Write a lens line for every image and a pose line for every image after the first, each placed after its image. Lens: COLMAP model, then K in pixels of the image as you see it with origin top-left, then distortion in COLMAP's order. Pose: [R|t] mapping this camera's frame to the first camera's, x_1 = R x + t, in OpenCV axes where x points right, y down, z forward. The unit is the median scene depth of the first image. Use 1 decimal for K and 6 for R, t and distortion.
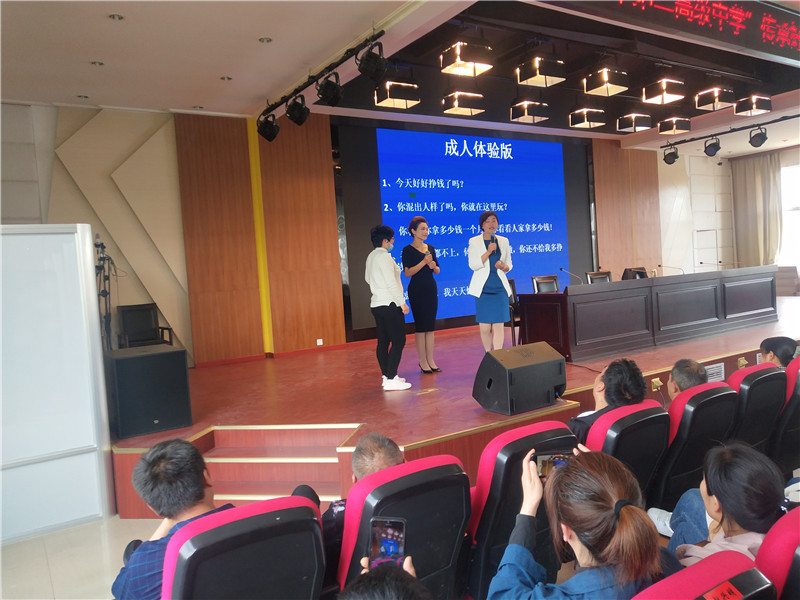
lens RADIAL K [[639.6, 0, 400.0], [0, 639.6, 300.0], [0, 0, 1]] dist [0.091966, 0.001697]
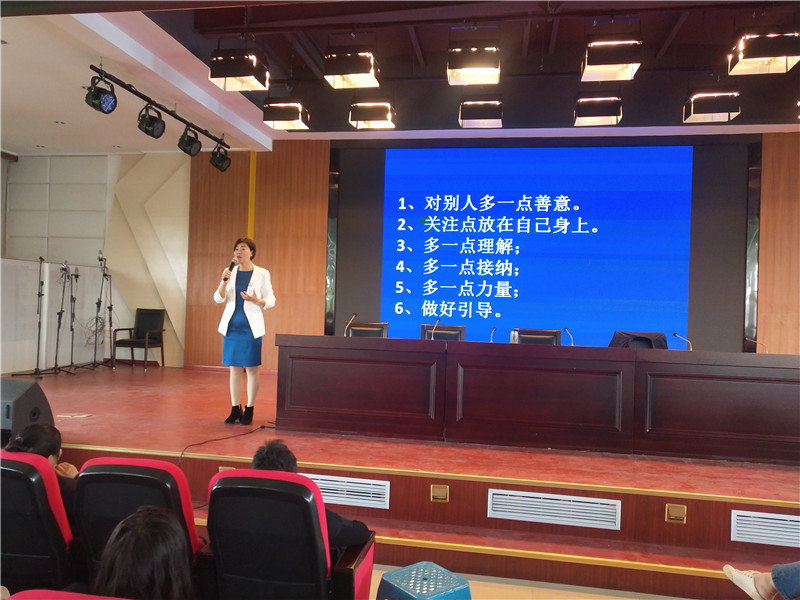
lens RADIAL K [[608.5, 0, 400.0], [0, 608.5, 300.0], [0, 0, 1]] dist [-0.004153, 0.037533]
pose [[0.745493, 0.083016, -0.661323, 0.615634], [-0.112065, 0.993700, -0.001589, -0.054208], [0.657024, 0.075296, 0.750100, 0.395671]]
